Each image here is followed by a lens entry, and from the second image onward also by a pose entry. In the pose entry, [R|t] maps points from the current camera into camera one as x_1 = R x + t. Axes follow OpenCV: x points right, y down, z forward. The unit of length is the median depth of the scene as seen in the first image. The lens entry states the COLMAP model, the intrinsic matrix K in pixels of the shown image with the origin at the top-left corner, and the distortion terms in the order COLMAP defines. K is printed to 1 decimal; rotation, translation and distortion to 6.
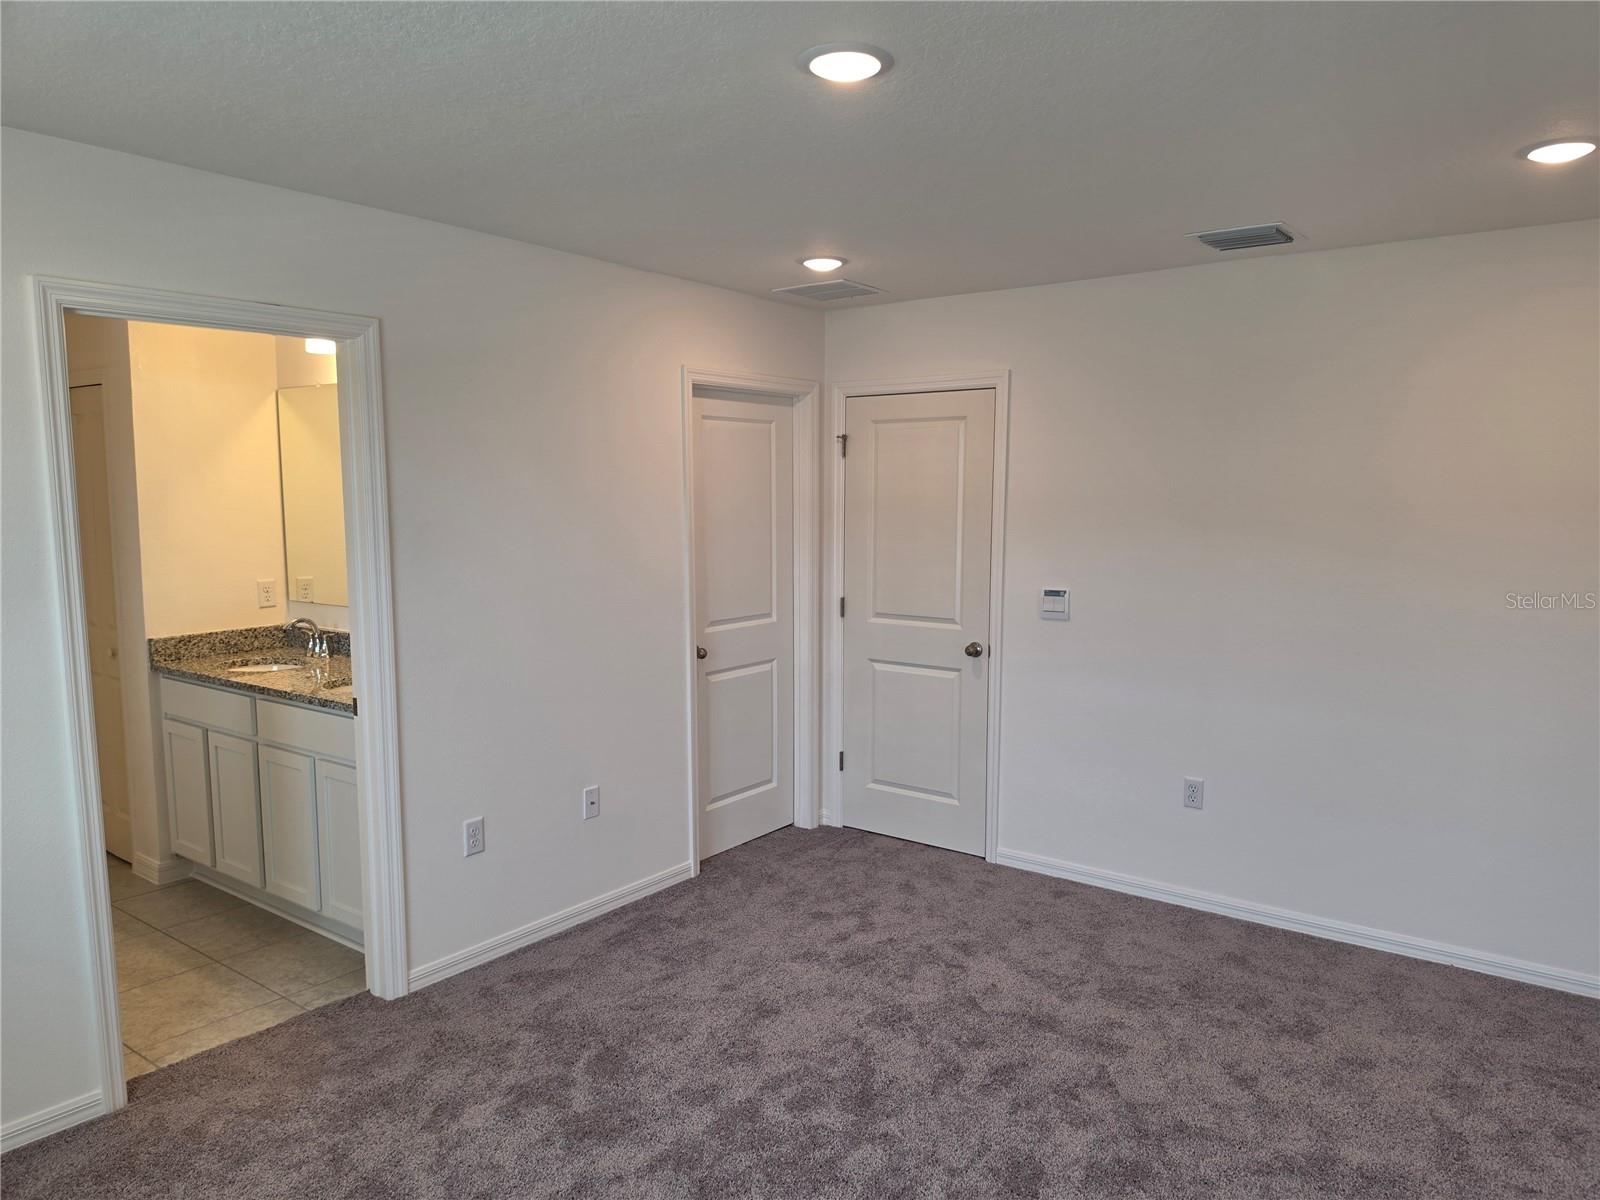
lens RADIAL K [[1099.3, 0, 831.1], [0, 1099.3, 552.0], [0, 0, 1]] dist [0.060489, -0.077191]
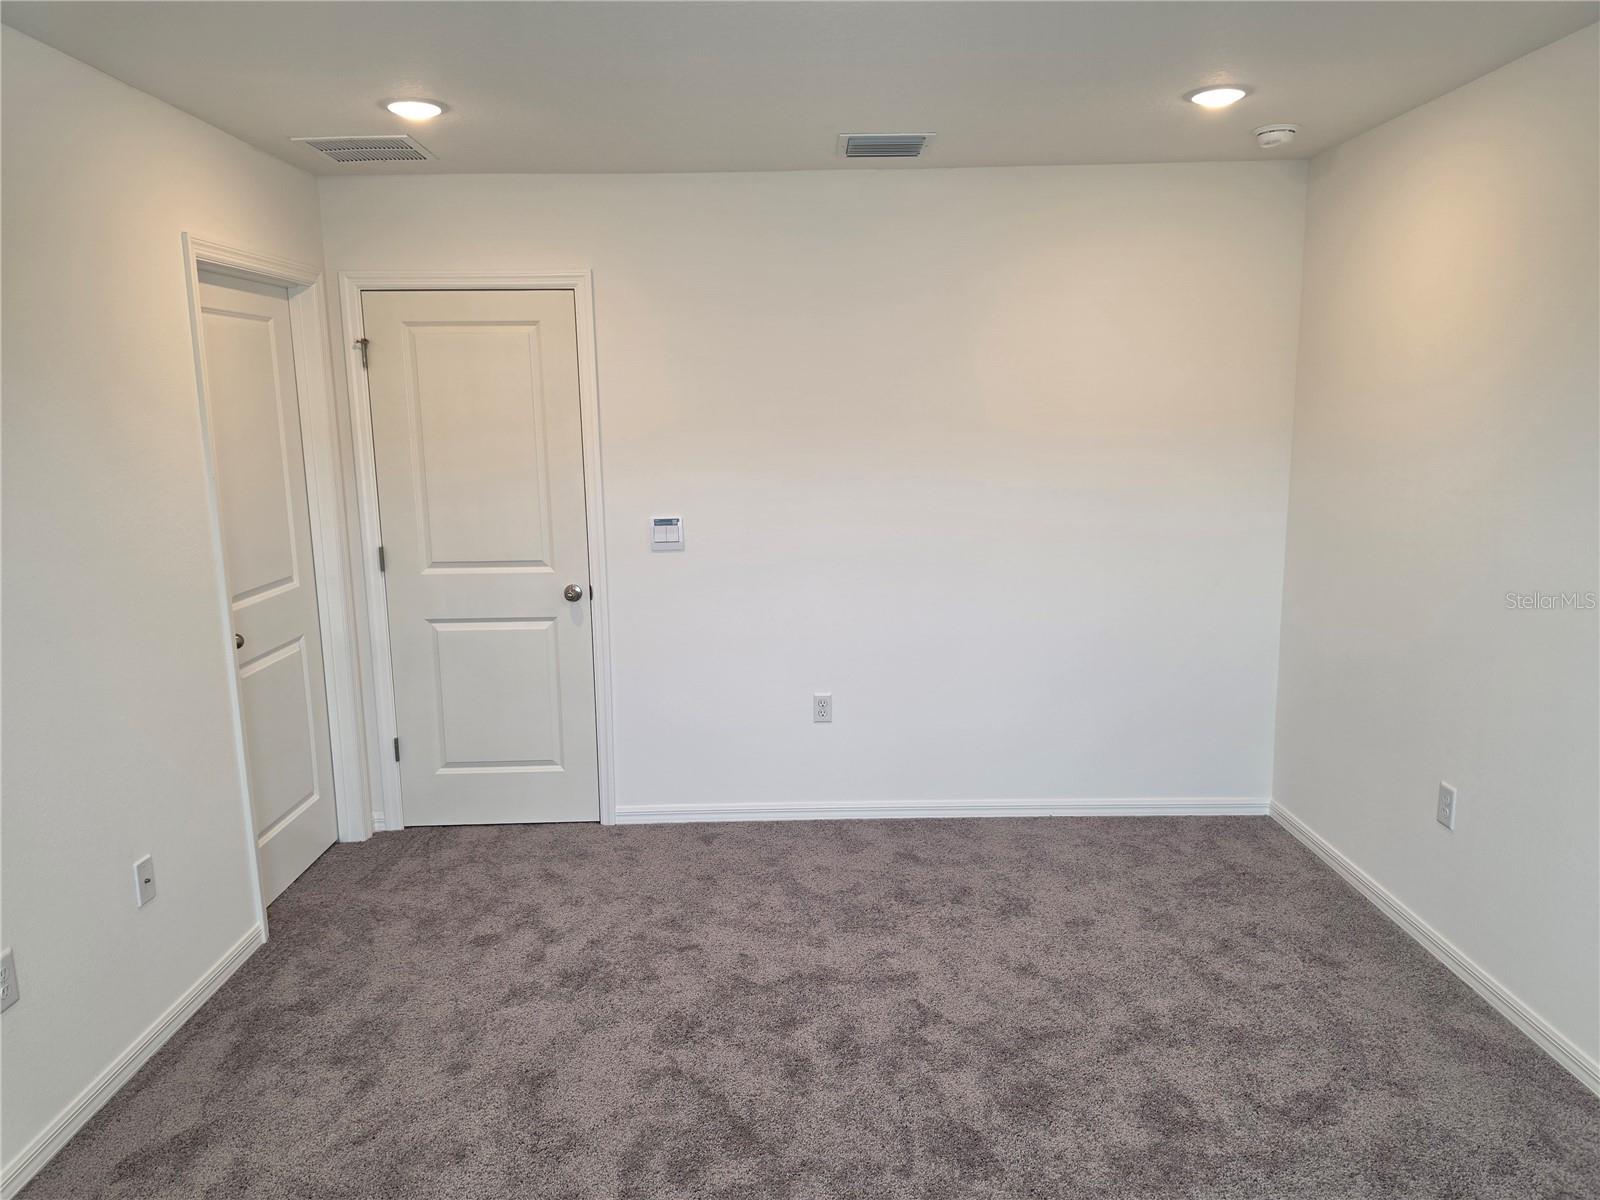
lens RADIAL K [[1099.3, 0, 848.1], [0, 1099.3, 555.9], [0, 0, 1]] dist [0.060489, -0.077191]
pose [[0.800395, -0.094166, 0.592031, -0.233872], [0.048858, 0.994547, 0.092135, -0.011885], [-0.597478, -0.044819, 0.800631, 0.189201]]
